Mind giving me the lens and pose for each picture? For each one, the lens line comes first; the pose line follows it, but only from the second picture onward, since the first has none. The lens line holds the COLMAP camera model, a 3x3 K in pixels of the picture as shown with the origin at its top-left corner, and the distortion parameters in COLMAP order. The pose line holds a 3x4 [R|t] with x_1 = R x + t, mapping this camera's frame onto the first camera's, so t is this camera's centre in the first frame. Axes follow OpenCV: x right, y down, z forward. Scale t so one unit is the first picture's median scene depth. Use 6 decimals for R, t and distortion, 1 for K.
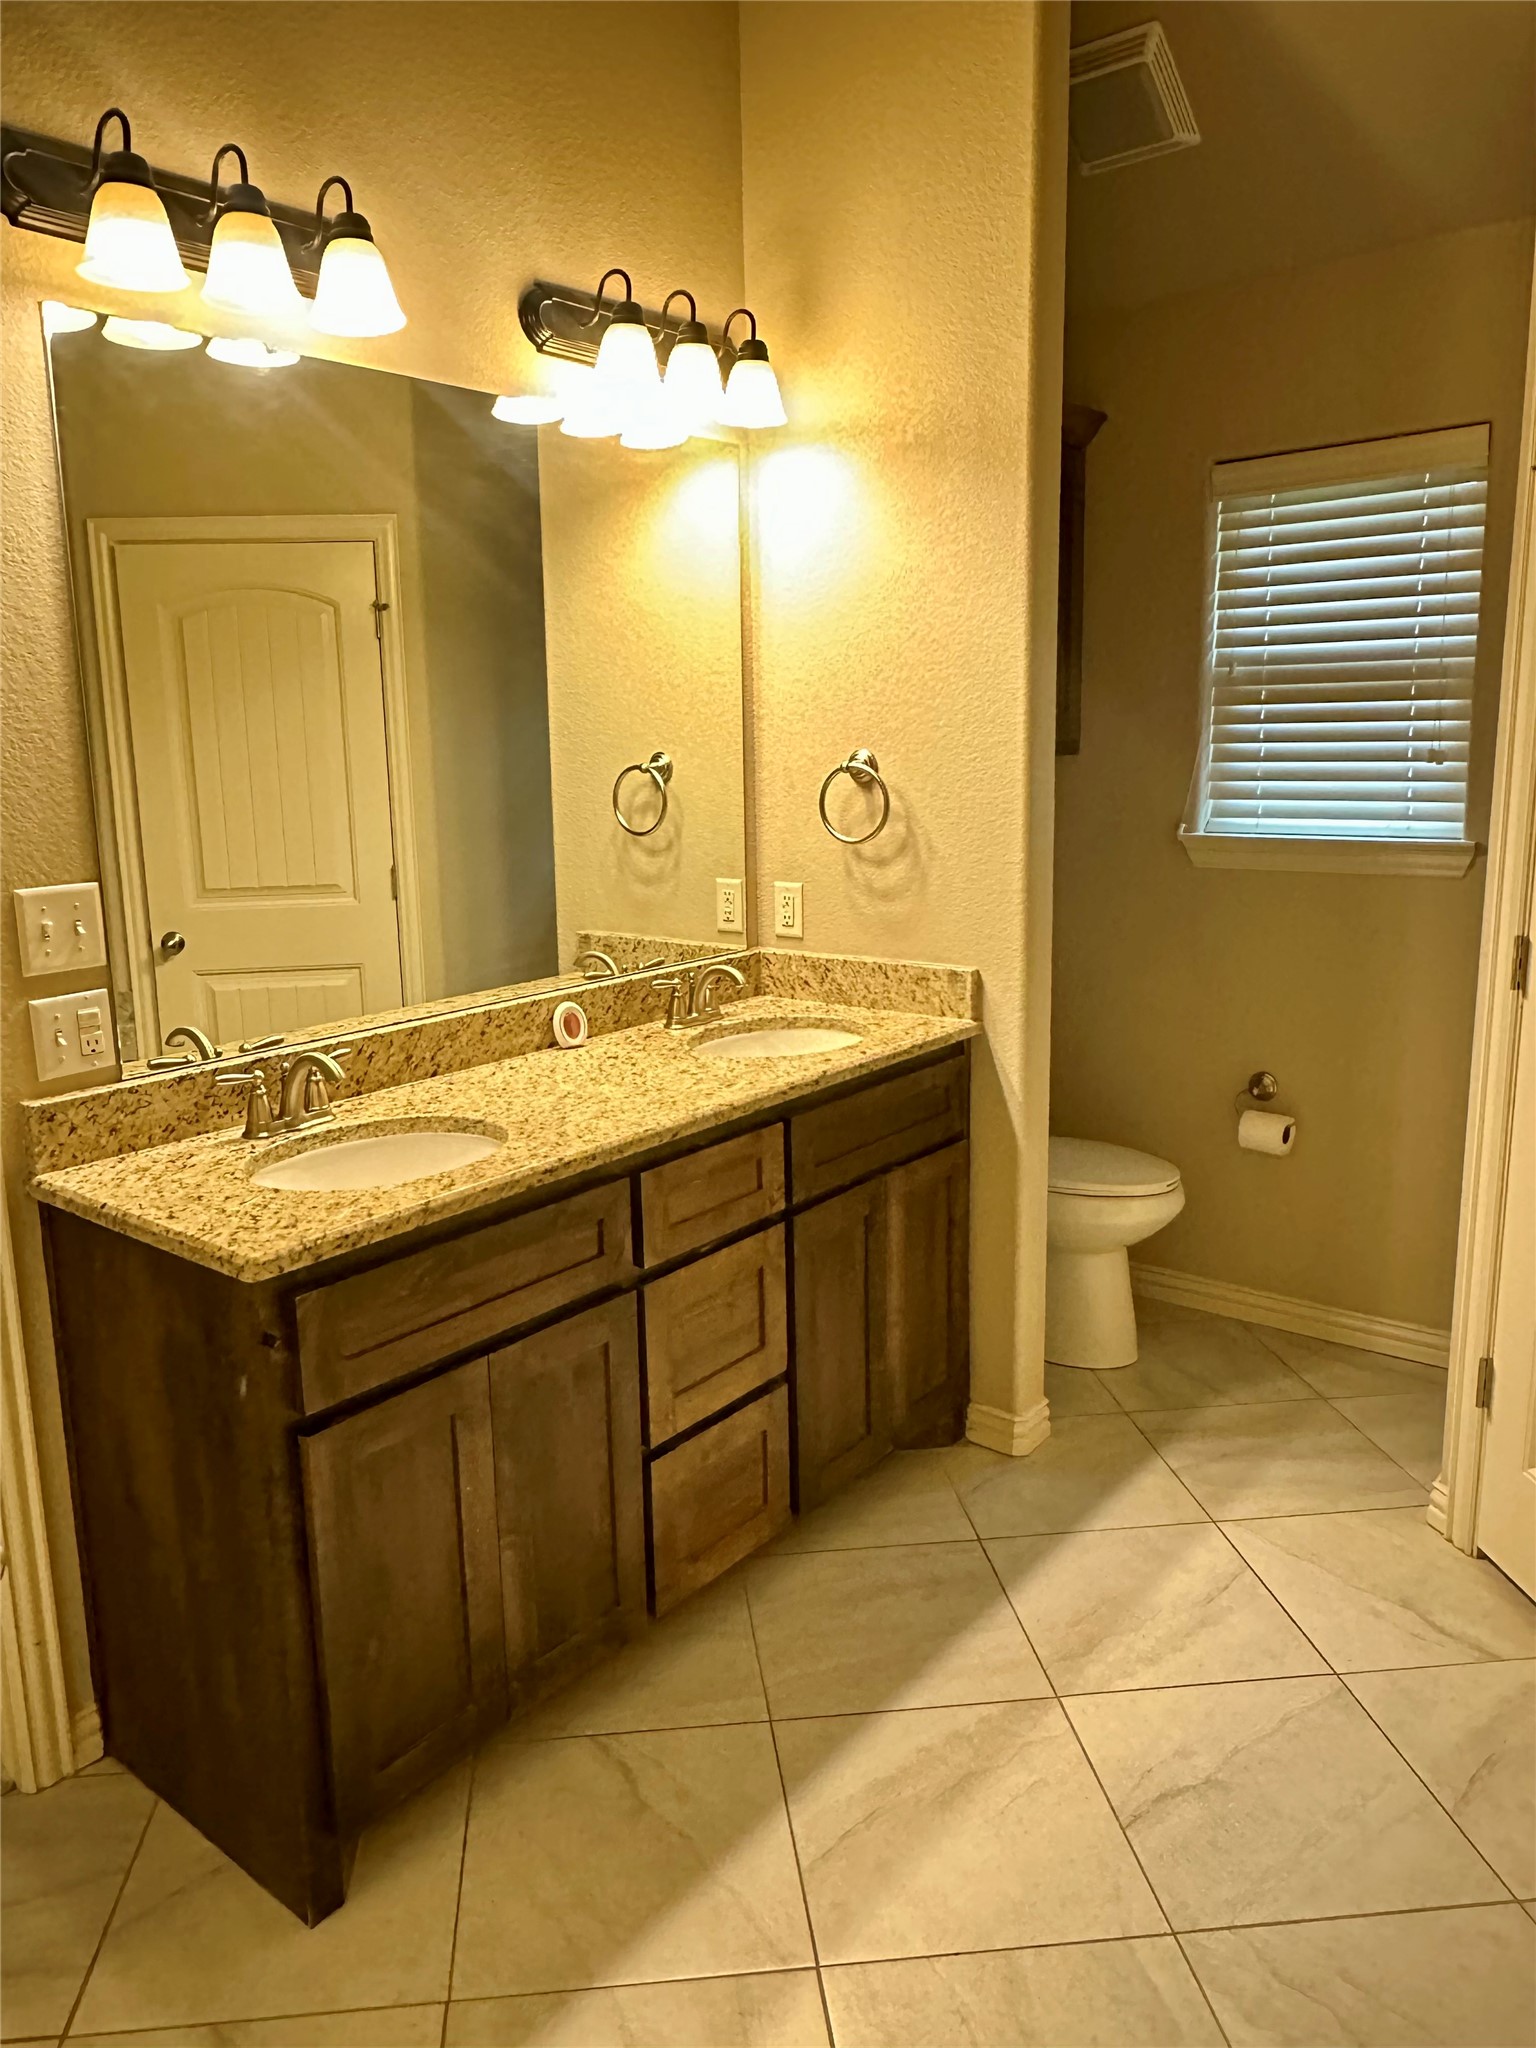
lens RADIAL K [[1433.7, 0, 698.0], [0, 1433.7, 1009.1], [0, 0, 1]] dist [-0.015923, -0.000919]
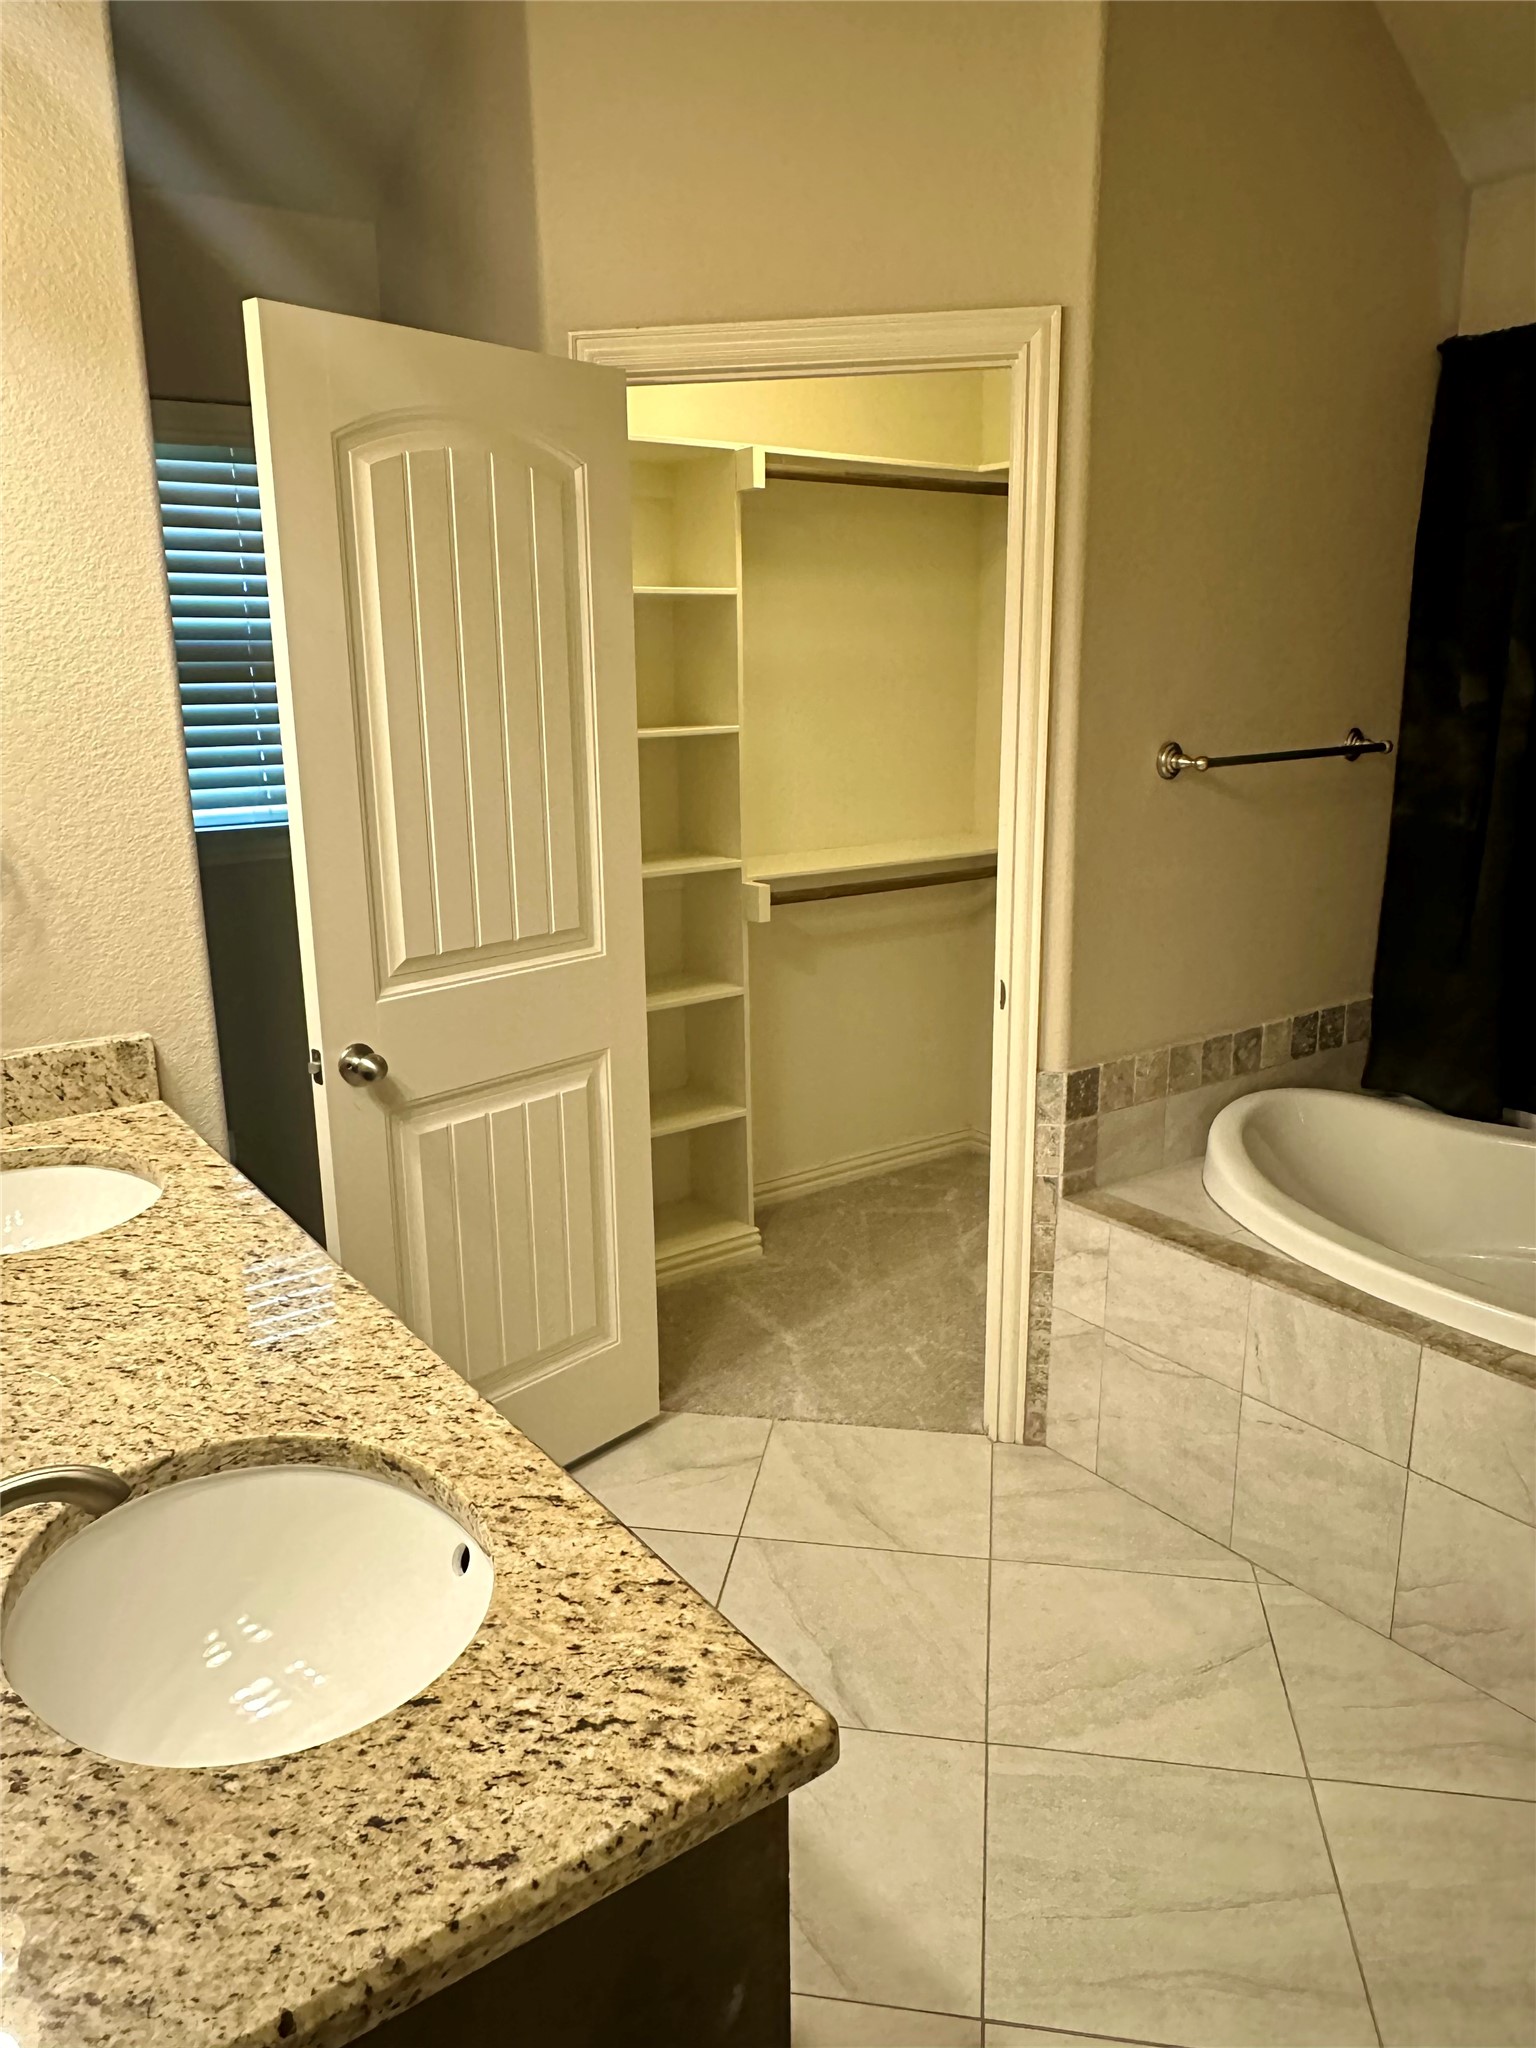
lens RADIAL K [[1433.7, 0, 766.6], [0, 1433.7, 1022.1], [0, 0, 1]] dist [-0.015923, -0.000919]
pose [[0.237413, -0.207697, 0.948945, -0.639891], [0.187770, 0.968264, 0.164948, -0.140177], [-0.953088, 0.139023, 0.268878, 0.705204]]
